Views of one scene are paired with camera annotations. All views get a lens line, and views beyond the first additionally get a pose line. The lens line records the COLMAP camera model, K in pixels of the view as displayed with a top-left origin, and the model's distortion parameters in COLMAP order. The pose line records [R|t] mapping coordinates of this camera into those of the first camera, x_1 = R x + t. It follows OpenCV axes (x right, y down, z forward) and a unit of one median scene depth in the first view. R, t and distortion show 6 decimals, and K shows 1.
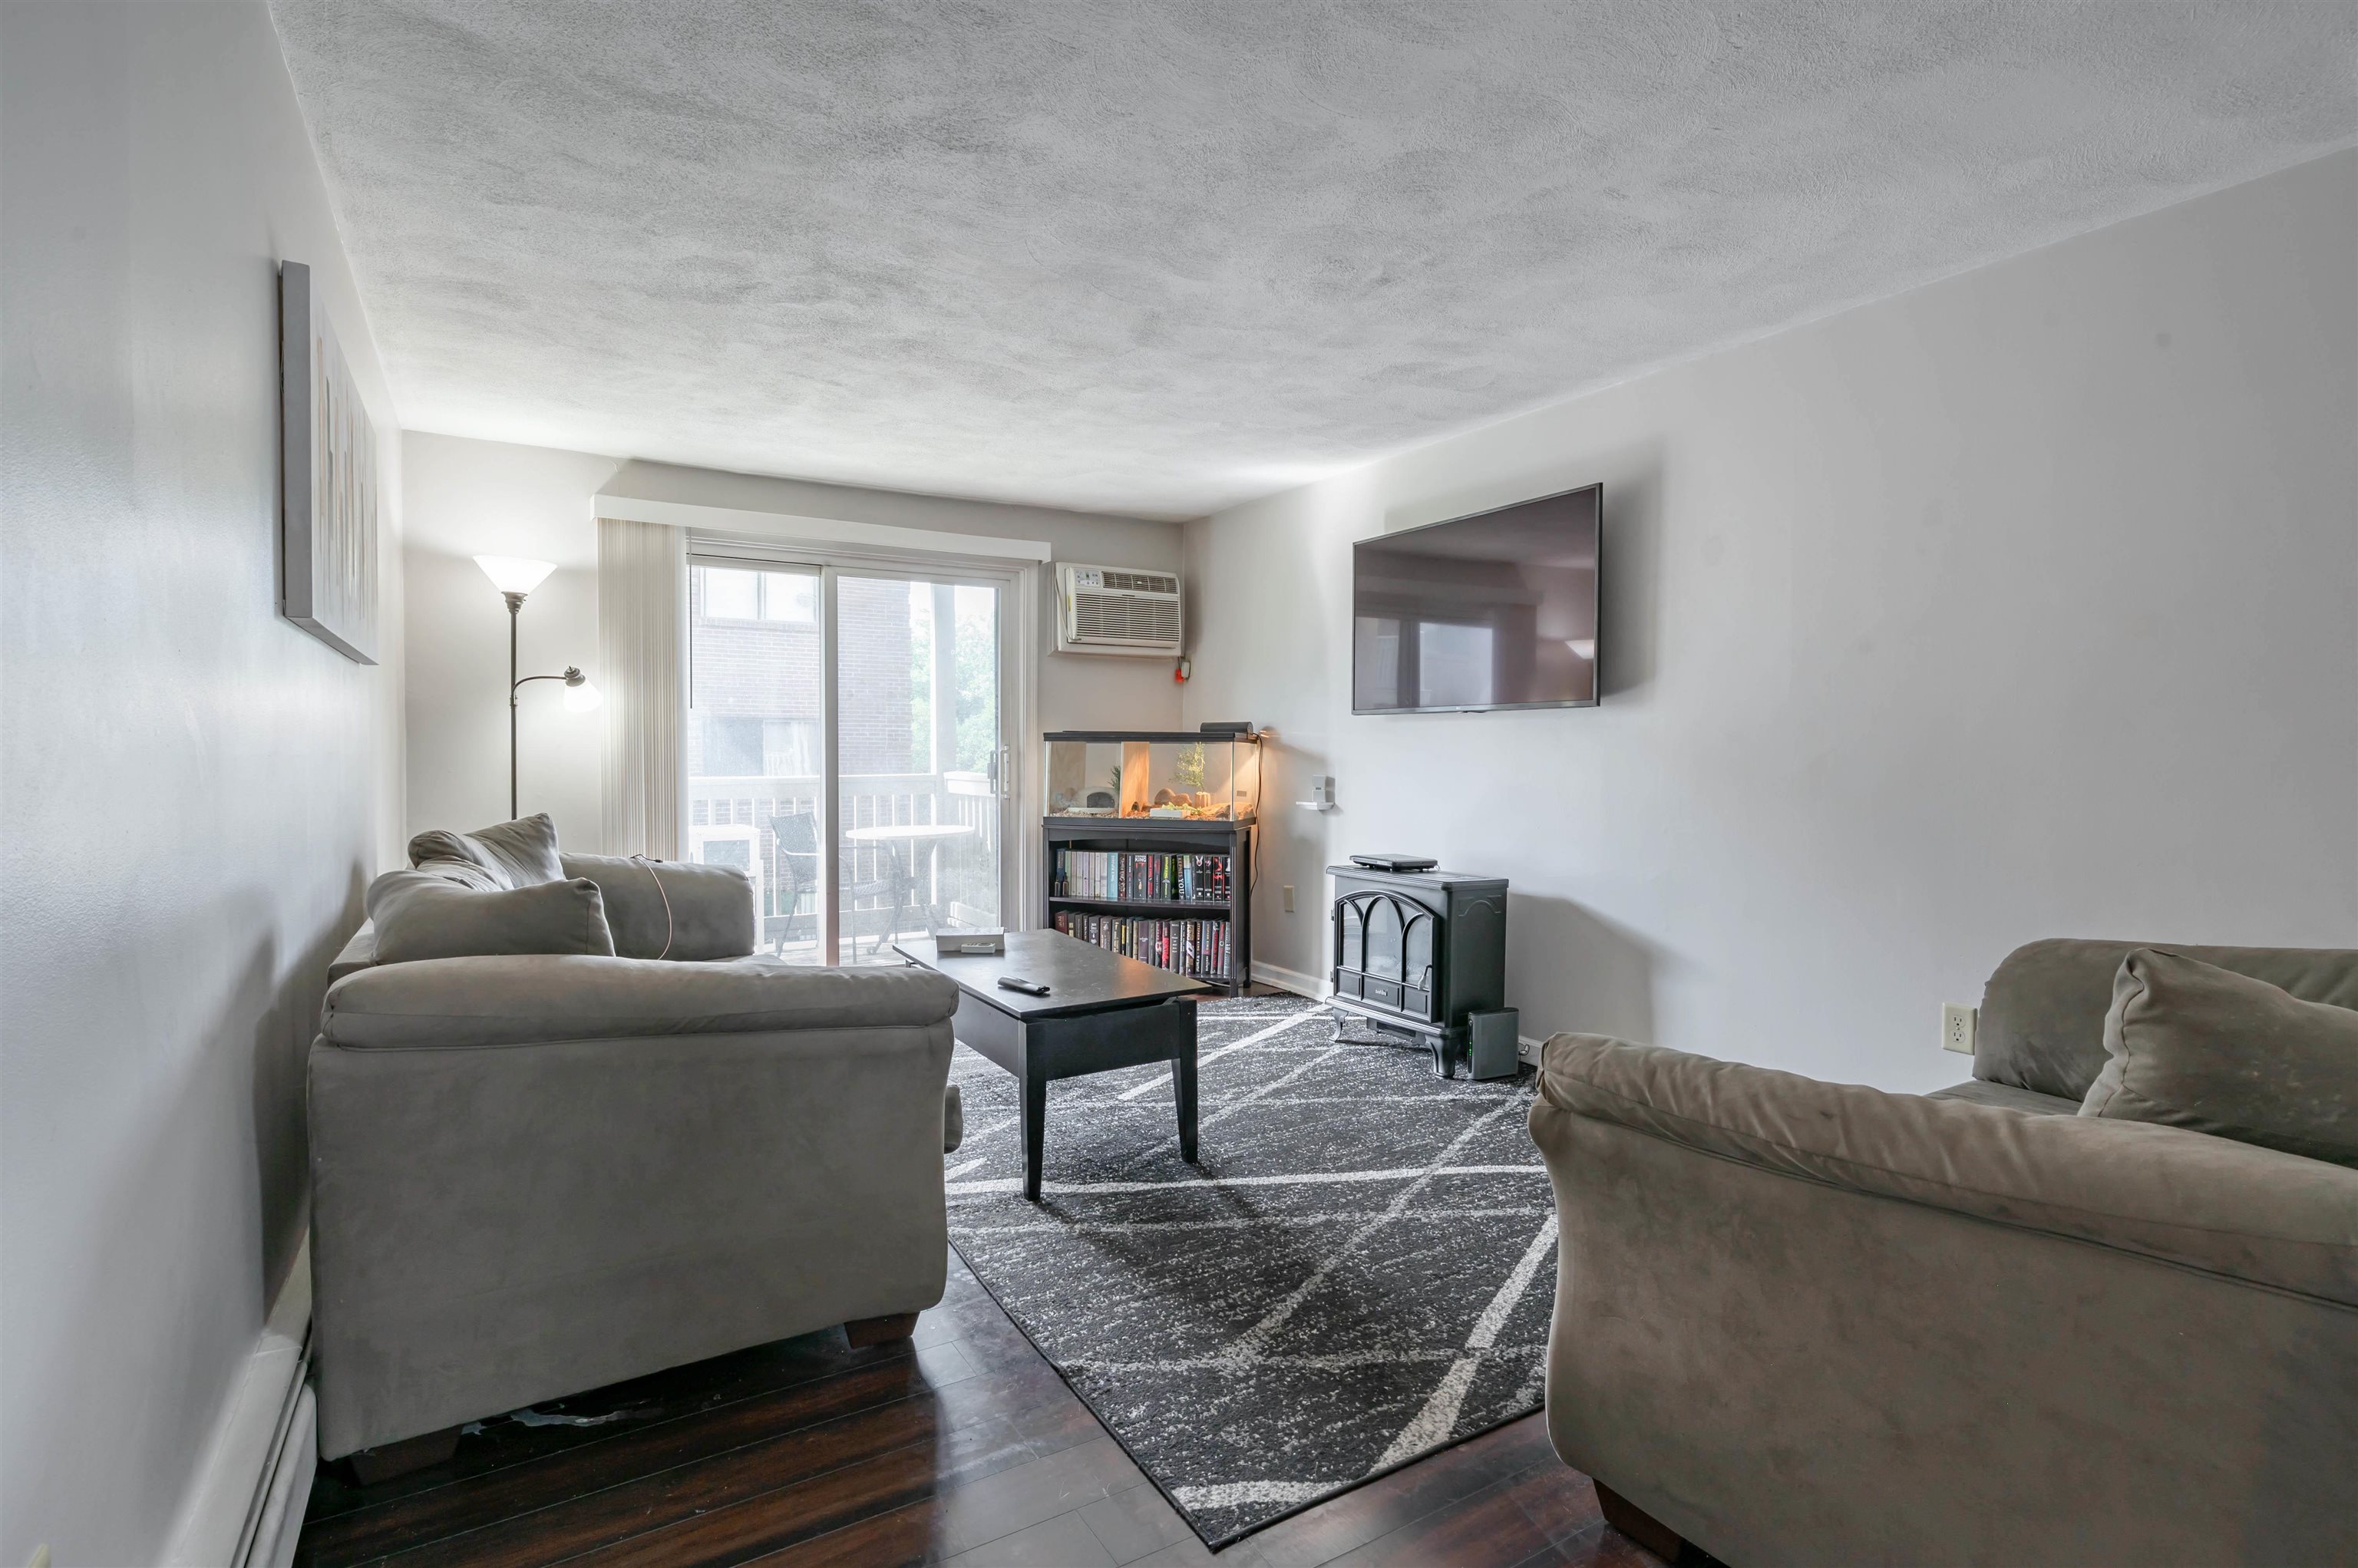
lens RADIAL K [[1157.1, 0, 1114.8], [0, 1157.1, 786.0], [0, 0, 1]] dist [-0.004155, 0.003594]
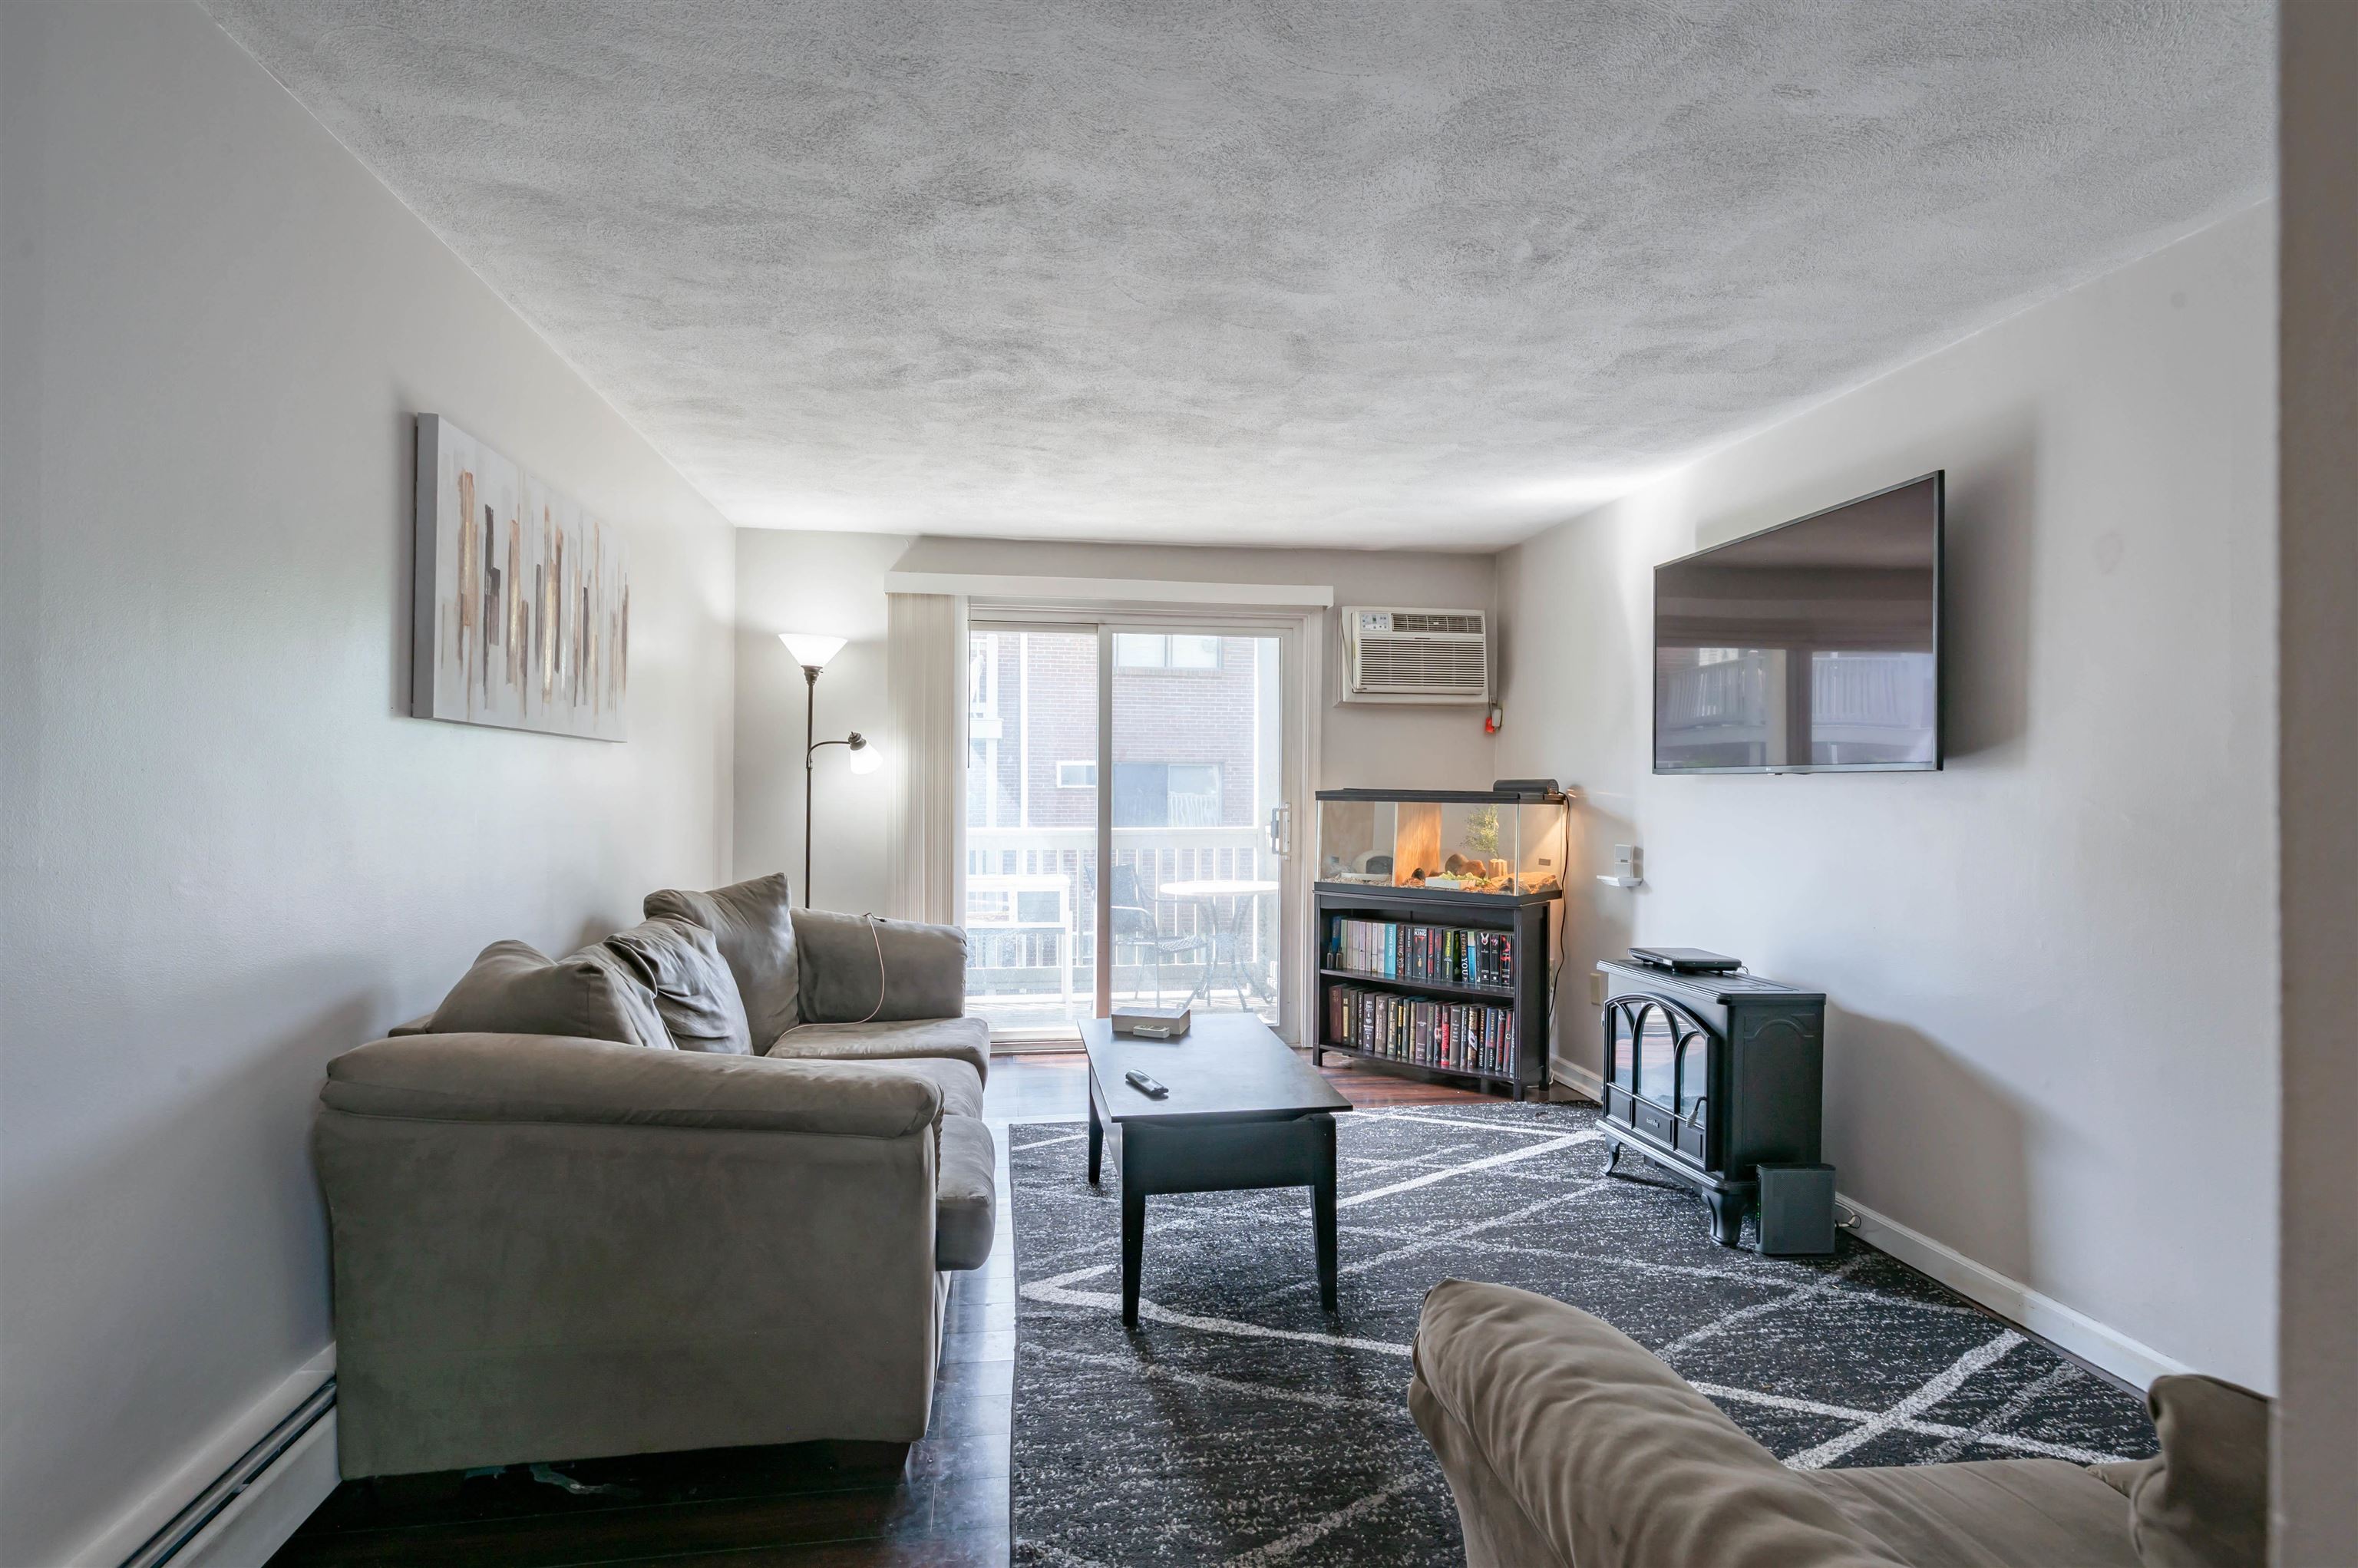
lens RADIAL K [[1157.1, 0, 1111.1], [0, 1157.1, 792.2], [0, 0, 1]] dist [-0.004155, 0.003594]
pose [[0.923795, 0.003481, -0.382871, 0.195384], [-0.013453, 0.999636, -0.023371, -0.029069], [0.382651, 0.026741, 0.923506, 0.107530]]
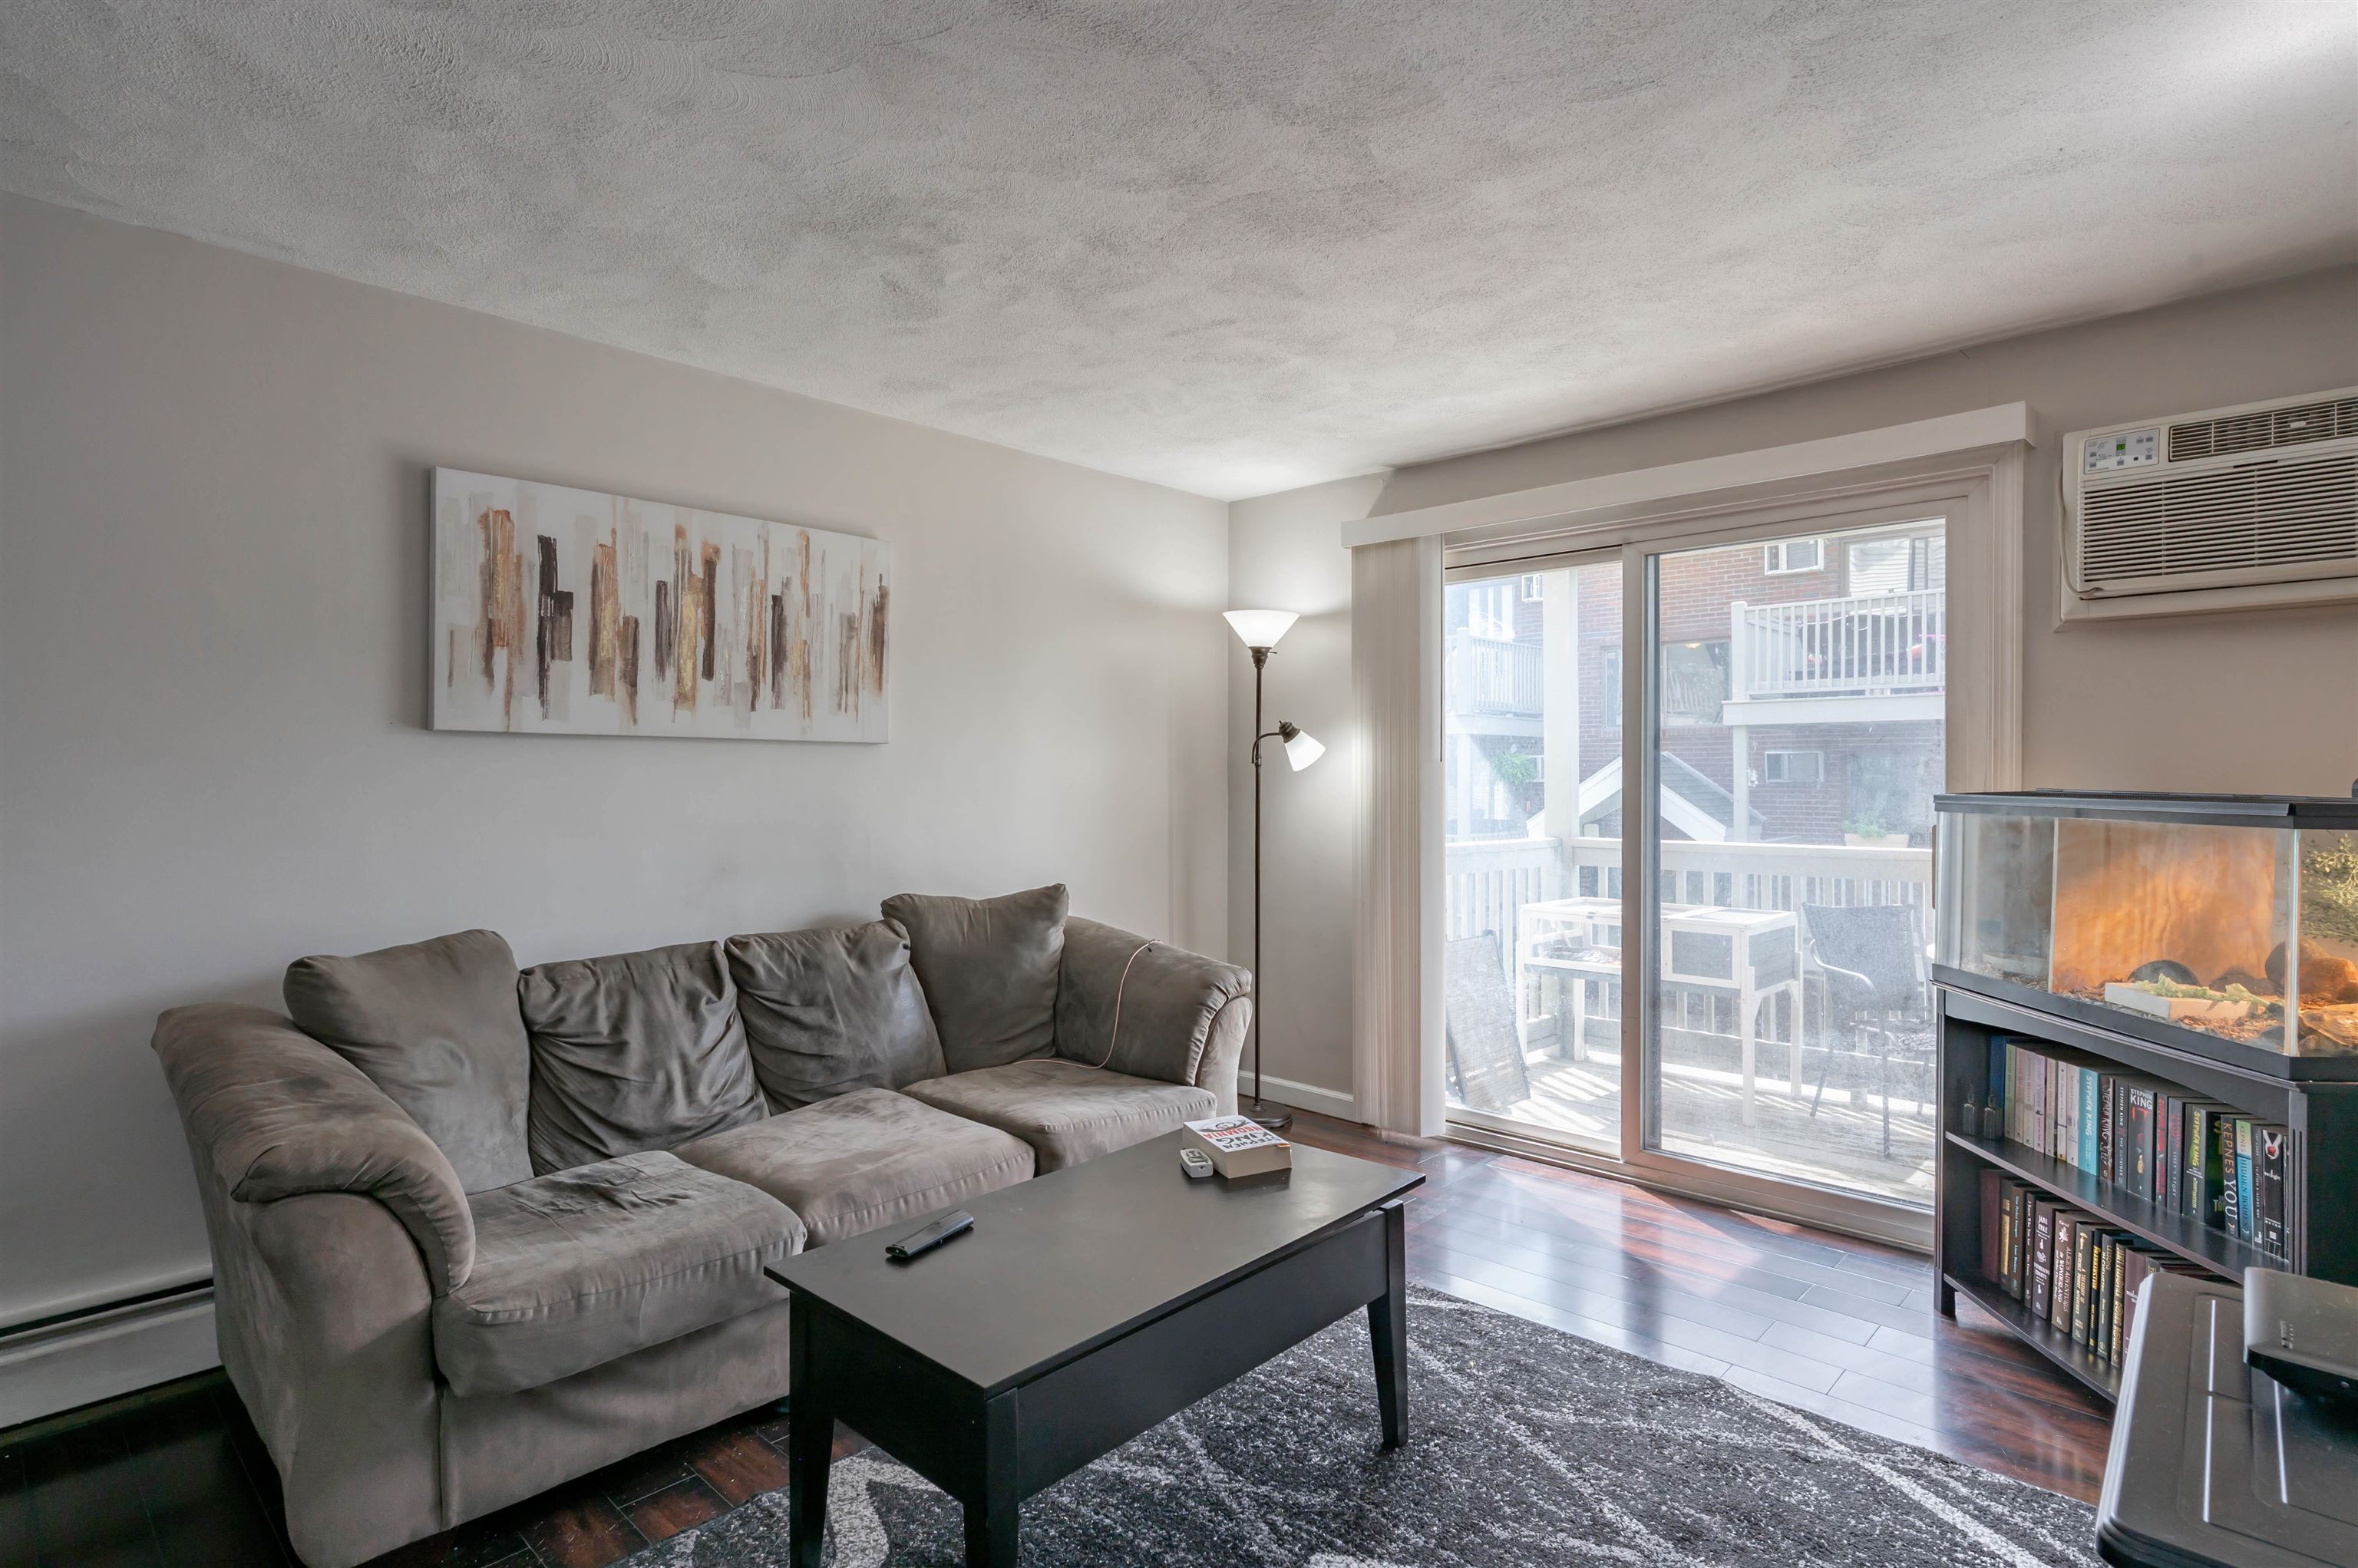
lens RADIAL K [[1164.9, 0, 1138.8], [0, 1164.9, 779.1], [0, 0, 1]] dist [-0.001458, -0.000457]
pose [[0.297999, -0.003171, -0.954561, 0.427422], [-0.026649, 0.999577, -0.011640, -0.051168], [0.954194, 0.028906, 0.297789, 0.721895]]
